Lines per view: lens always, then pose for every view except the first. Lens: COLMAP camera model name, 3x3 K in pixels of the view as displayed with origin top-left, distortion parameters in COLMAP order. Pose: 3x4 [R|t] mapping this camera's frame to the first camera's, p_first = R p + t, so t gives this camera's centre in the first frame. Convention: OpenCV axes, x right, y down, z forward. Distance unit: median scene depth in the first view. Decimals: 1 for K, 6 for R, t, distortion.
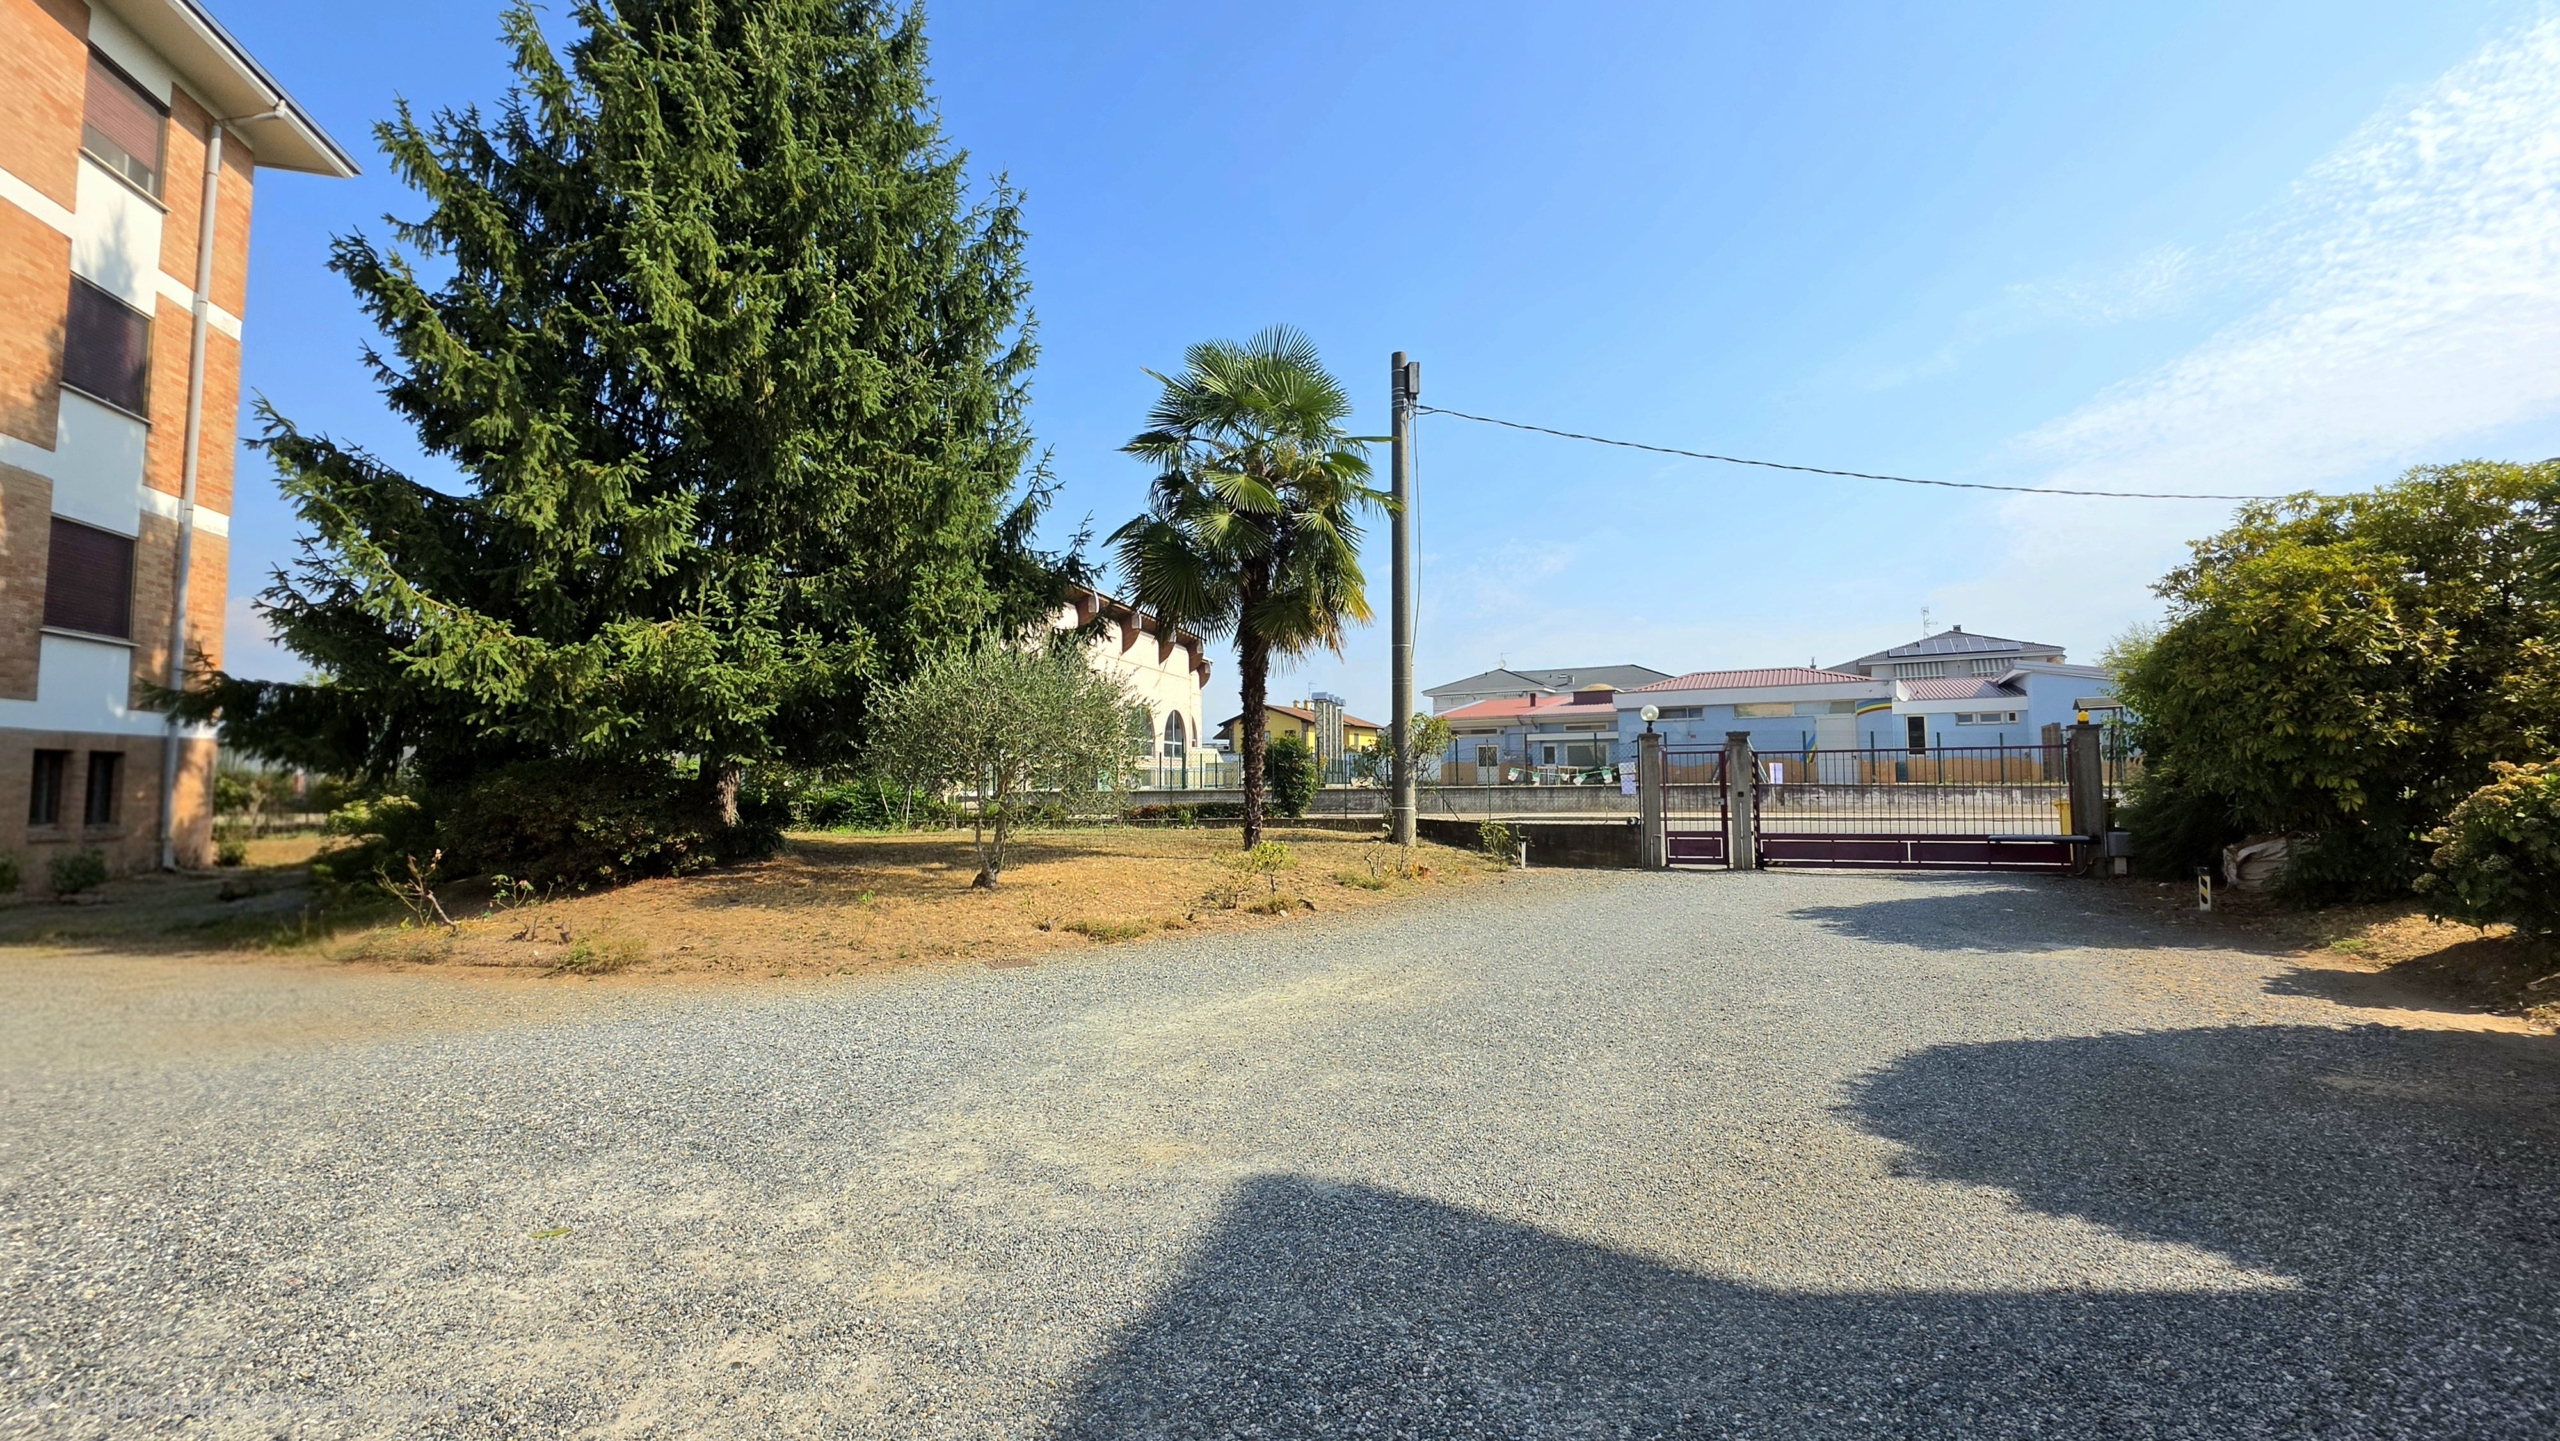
lens RADIAL K [[1026.1, 0, 1291.7], [0, 1026.1, 706.8], [0, 0, 1]] dist [-0.004485, 0.000068]
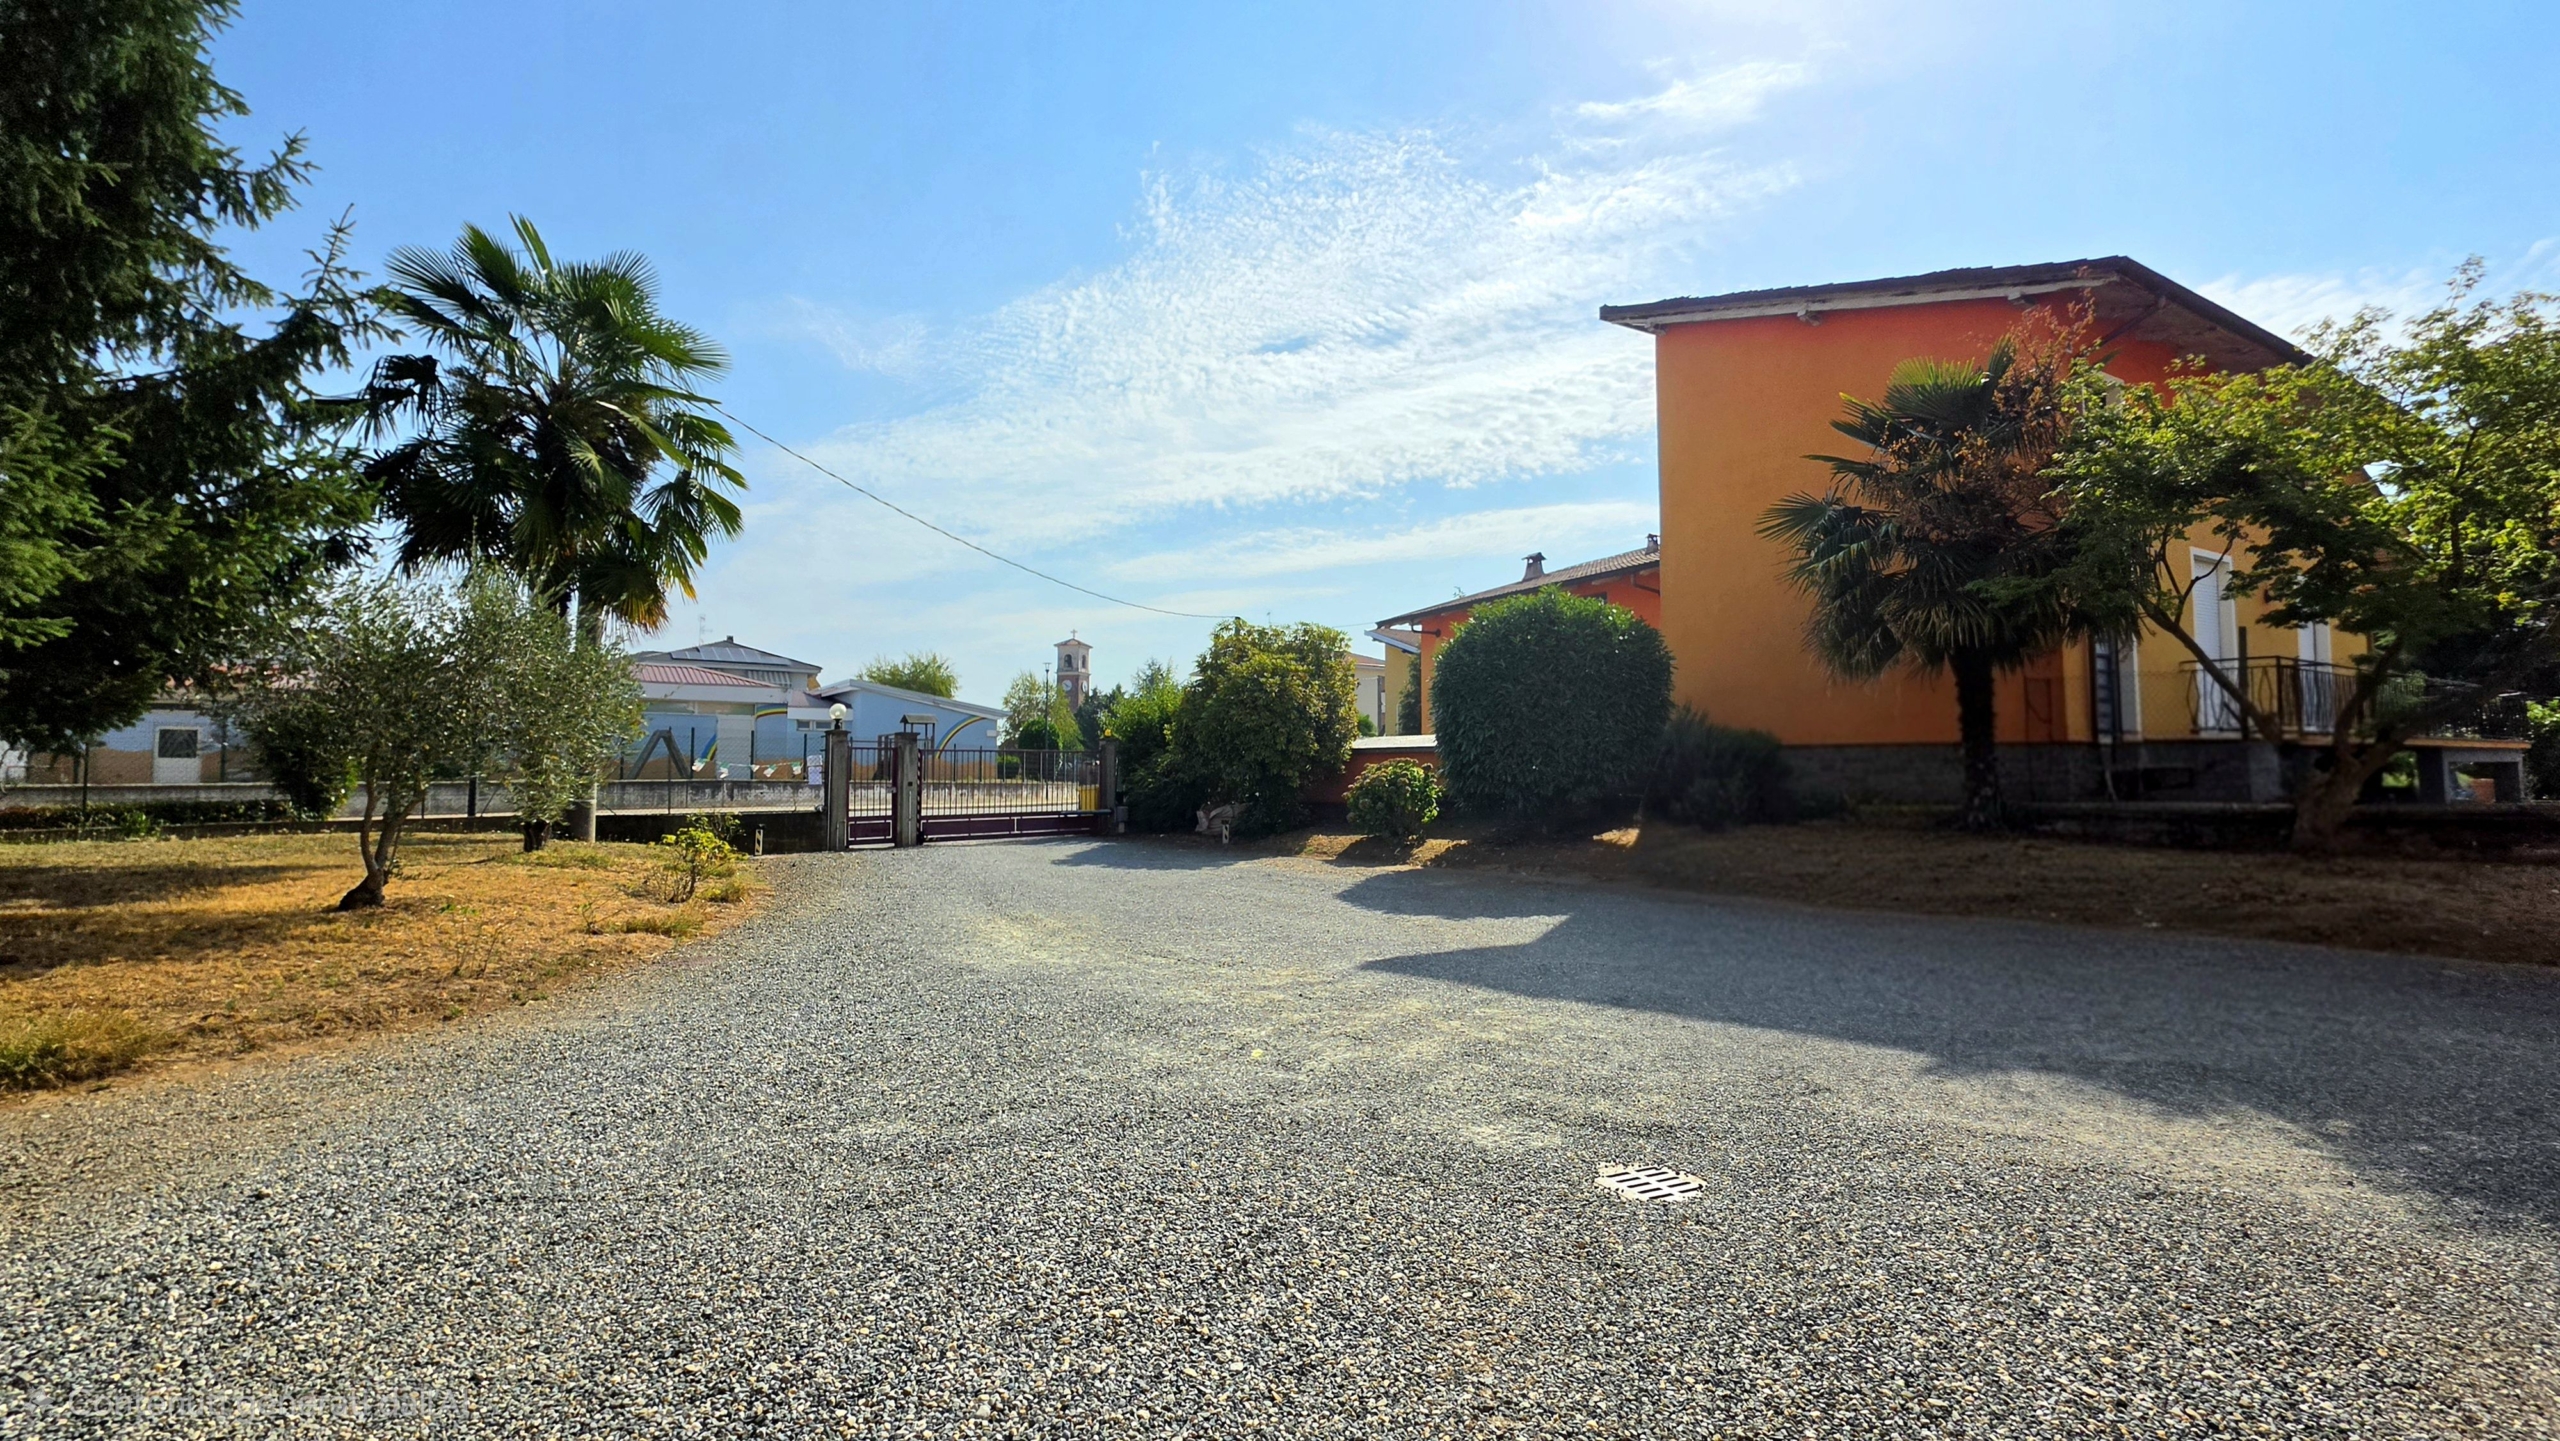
lens RADIAL K [[1026.1, 0, 1291.7], [0, 1026.1, 706.8], [0, 0, 1]] dist [-0.004485, 0.000068]
pose [[0.418126, 0.067275, 0.905894, -0.480106], [-0.065958, 0.996870, -0.043587, 0.016939], [-0.905991, -0.041526, 0.421255, 0.078757]]
